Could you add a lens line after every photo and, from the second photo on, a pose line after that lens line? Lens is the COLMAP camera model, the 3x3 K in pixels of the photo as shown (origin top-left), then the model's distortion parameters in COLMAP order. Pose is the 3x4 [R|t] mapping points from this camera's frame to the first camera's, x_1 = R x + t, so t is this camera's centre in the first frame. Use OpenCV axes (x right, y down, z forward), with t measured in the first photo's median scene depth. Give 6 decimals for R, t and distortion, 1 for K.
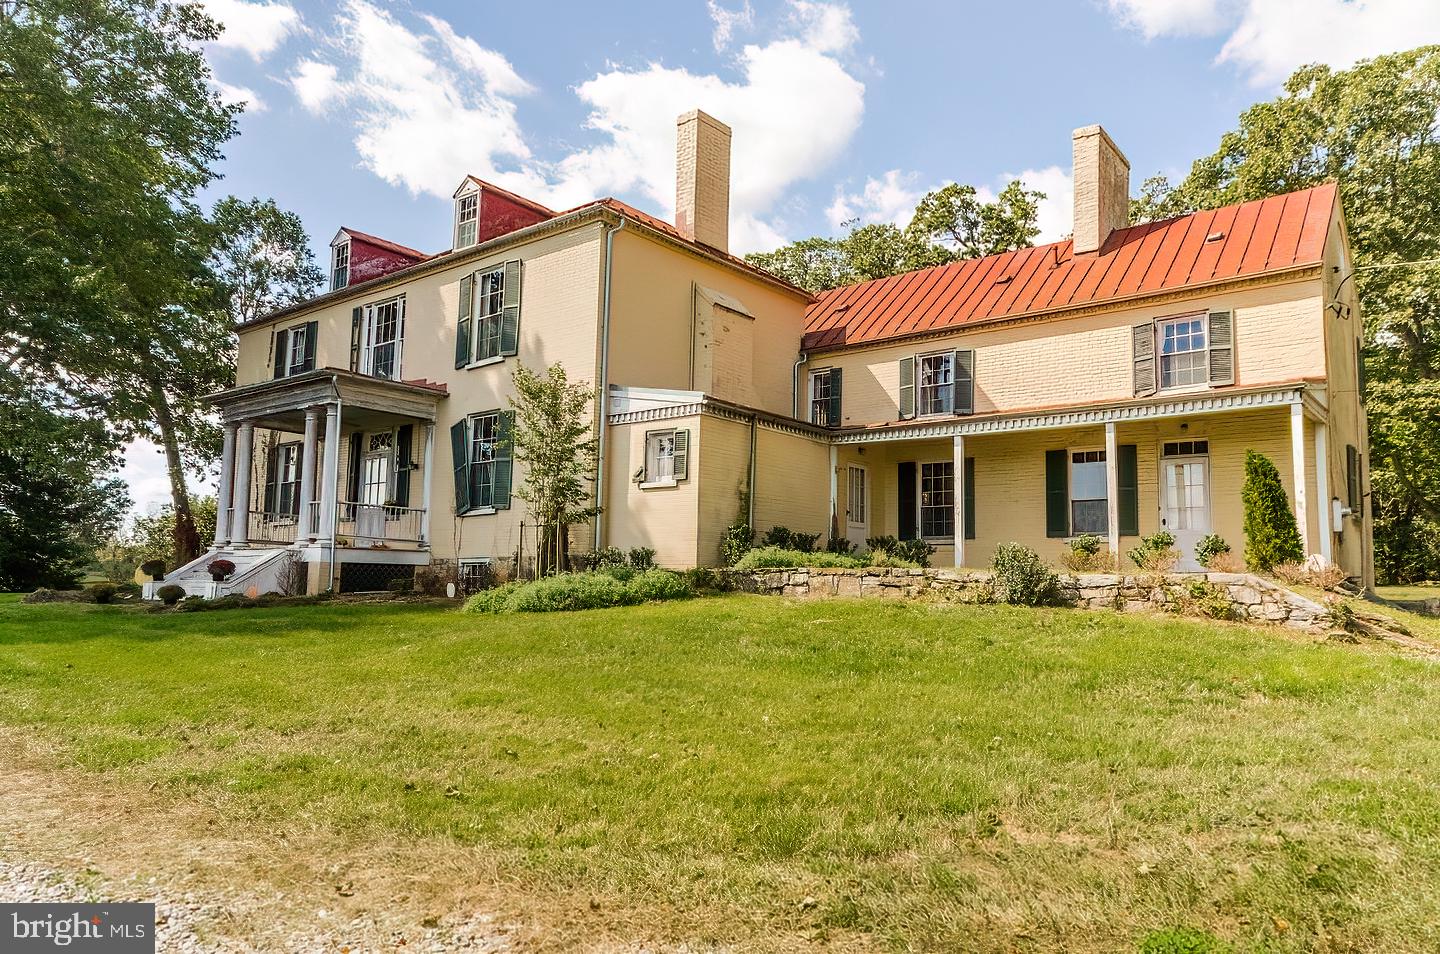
lens RADIAL K [[1021.3, 0, 717.7], [0, 1021.3, 480.3], [0, 0, 1]] dist [0.003662, -0.010250]
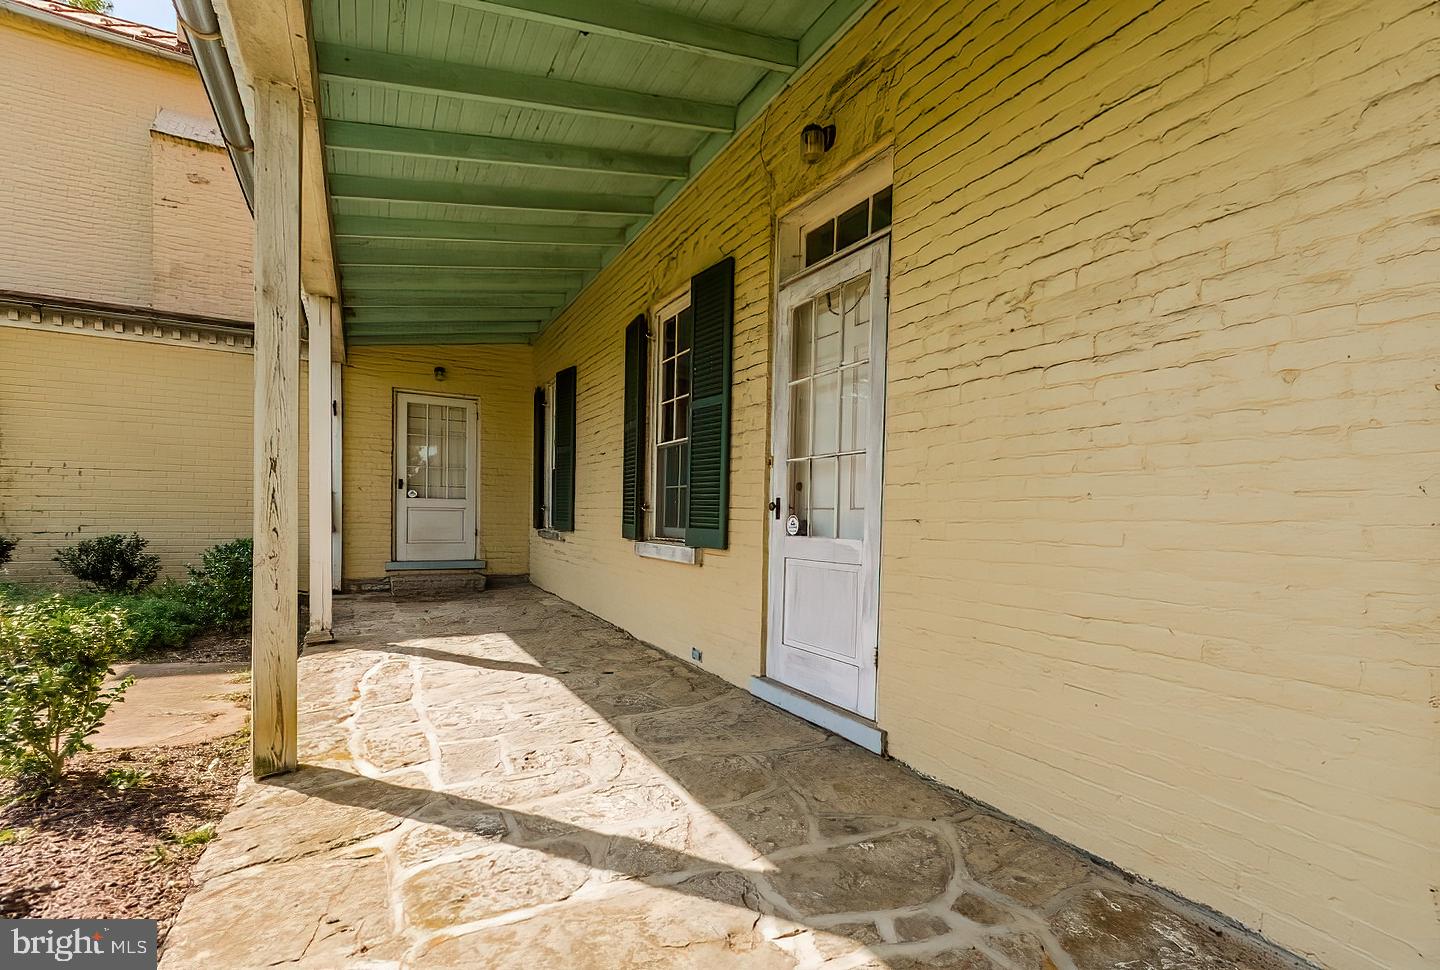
lens RADIAL K [[656.5, 0, 726.4], [0, 656.5, 534.6], [0, 0, 1]] dist [0.001221, 0.000063]
pose [[0.932693, 0.007508, -0.360593, 0.463851], [0.040024, 0.991454, 0.124169, 0.023222], [0.358443, -0.130244, 0.924421, 0.781217]]
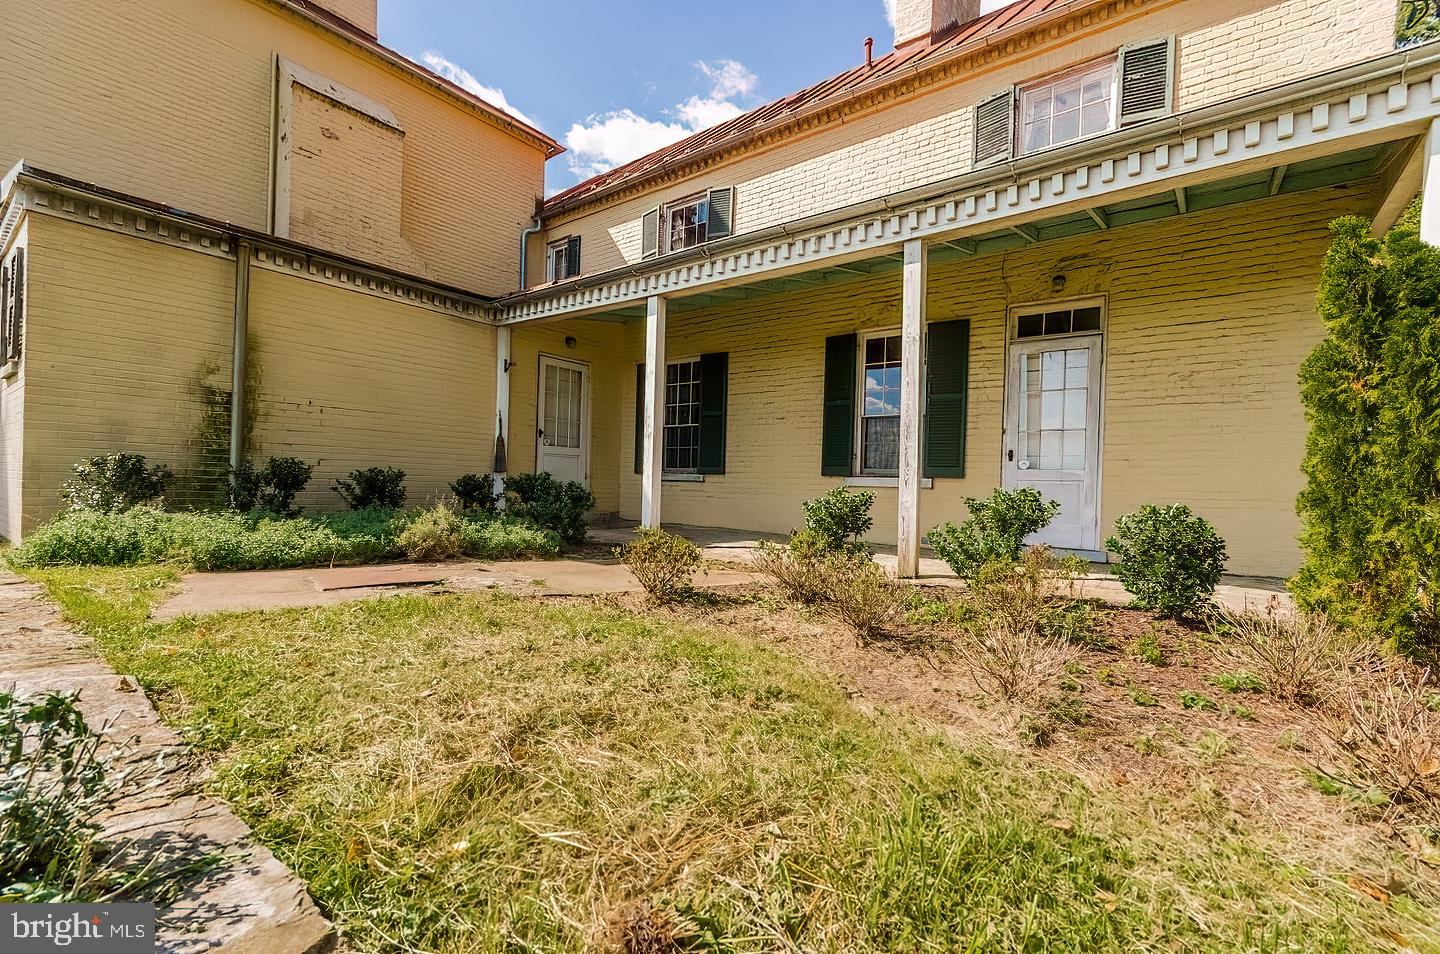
lens RADIAL K [[642.0, 0, 731.1], [0, 642.0, 486.5], [0, 0, 1]] dist [0.004402, 0.000201]
pose [[0.999496, 0.010762, 0.029870, 0.259912], [-0.013990, 0.993829, 0.110034, 0.019909], [-0.028502, -0.110396, 0.993479, 0.620837]]
